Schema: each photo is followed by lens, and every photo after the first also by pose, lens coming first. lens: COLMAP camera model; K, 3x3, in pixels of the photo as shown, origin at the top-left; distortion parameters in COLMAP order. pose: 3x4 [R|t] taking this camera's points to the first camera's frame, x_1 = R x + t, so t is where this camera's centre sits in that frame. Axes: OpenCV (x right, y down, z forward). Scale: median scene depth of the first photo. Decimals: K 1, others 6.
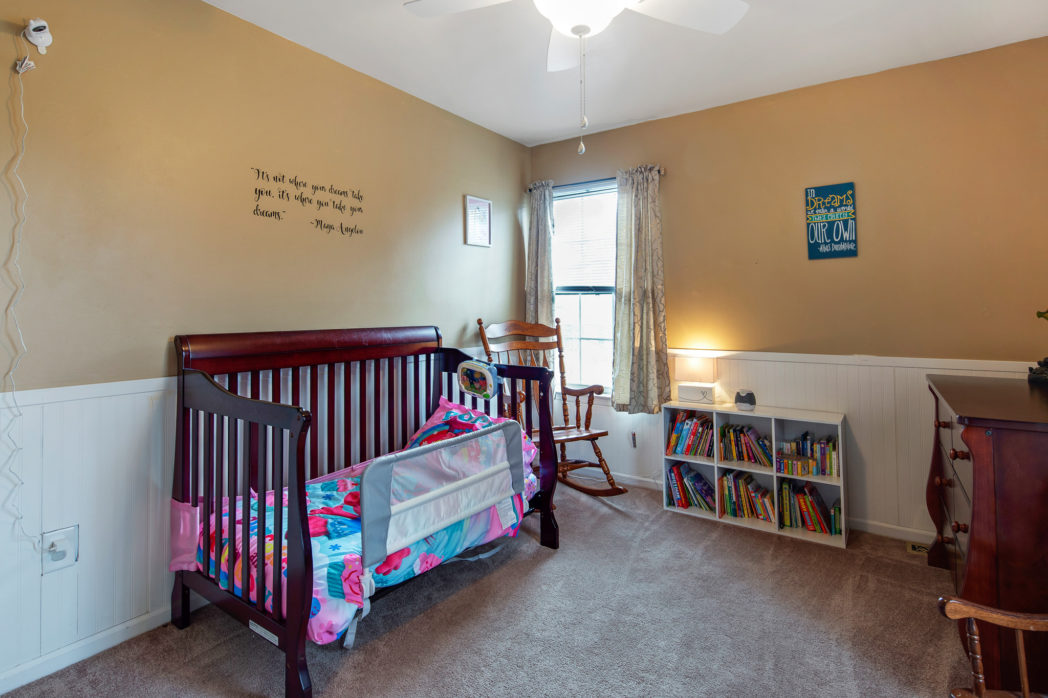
lens RADIAL K [[525.0, 0, 523.4], [0, 525.0, 307.3], [0, 0, 1]] dist [-0.000272, -0.000462]
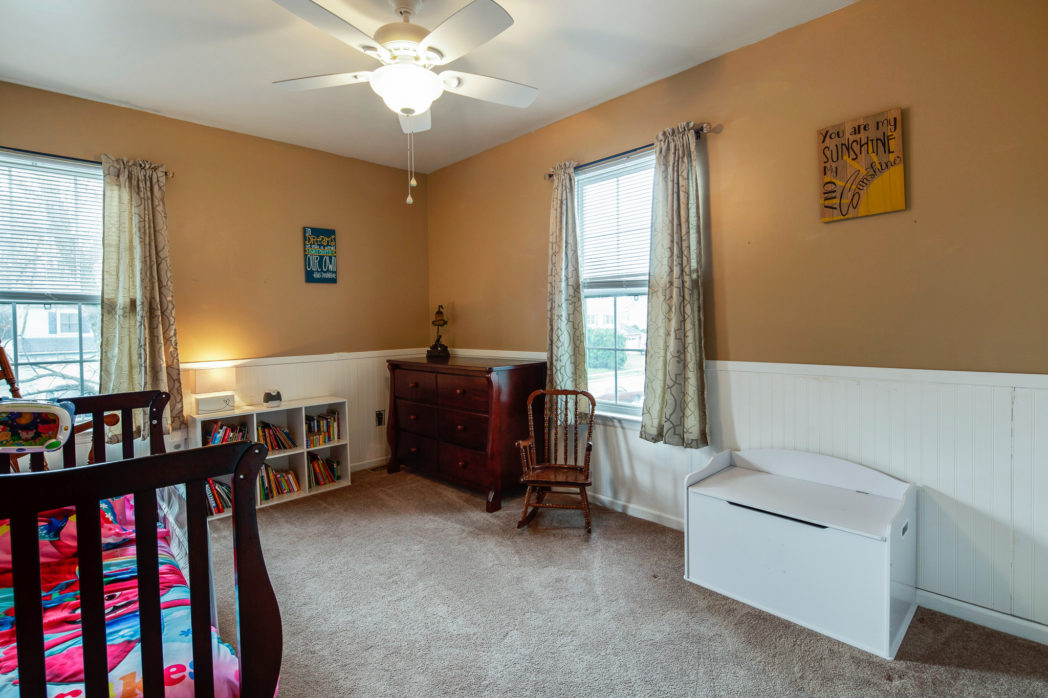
lens RADIAL K [[504.5, 0, 524.0], [0, 504.5, 349.0], [0, 0, 1]] dist [0.002594, 0.001267]
pose [[0.190523, -0.059002, 0.979908, -0.598362], [0.010226, 0.998257, 0.058119, 0.005951], [-0.981630, -0.001052, 0.190794, 0.240691]]
